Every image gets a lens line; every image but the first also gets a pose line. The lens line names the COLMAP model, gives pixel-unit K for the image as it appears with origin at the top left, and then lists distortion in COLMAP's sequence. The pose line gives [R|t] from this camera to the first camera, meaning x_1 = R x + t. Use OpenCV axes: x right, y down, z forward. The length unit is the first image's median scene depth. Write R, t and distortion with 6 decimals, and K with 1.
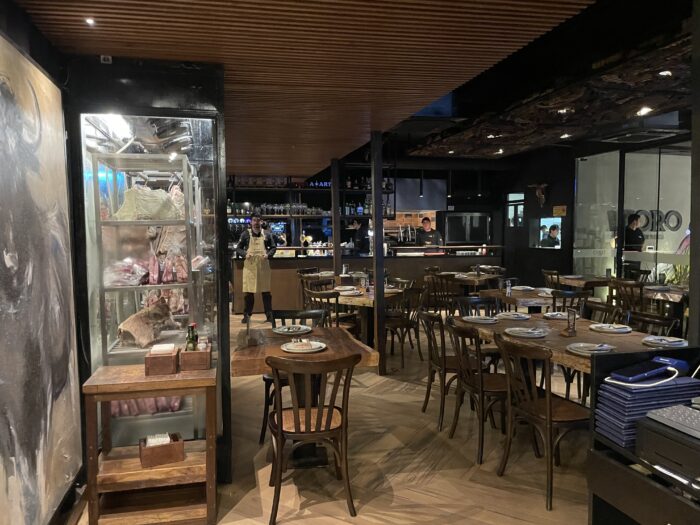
lens RADIAL K [[535.0, 0, 339.3], [0, 535.0, 258.0], [0, 0, 1]] dist [0.082415, -0.109927]
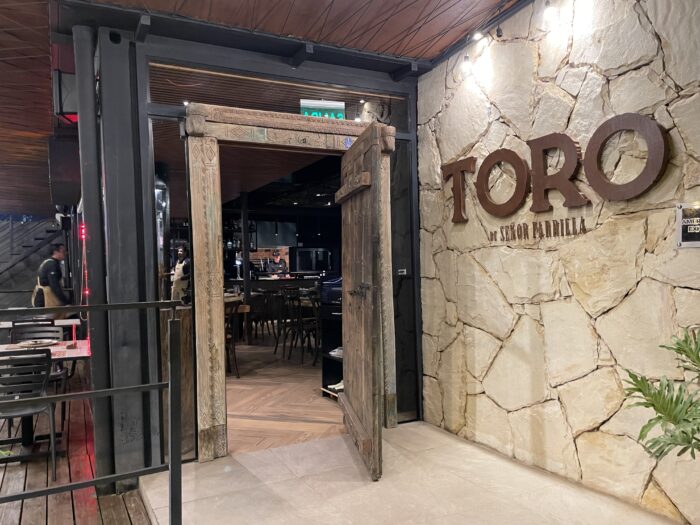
lens RADIAL K [[535.0, 0, 346.3], [0, 535.0, 260.5], [0, 0, 1]] dist [0.082415, -0.109927]
pose [[0.963963, -0.004690, 0.265994, -0.032858], [0.024683, 0.997109, -0.071870, 0.046777], [-0.264888, 0.075846, 0.961292, -0.305807]]
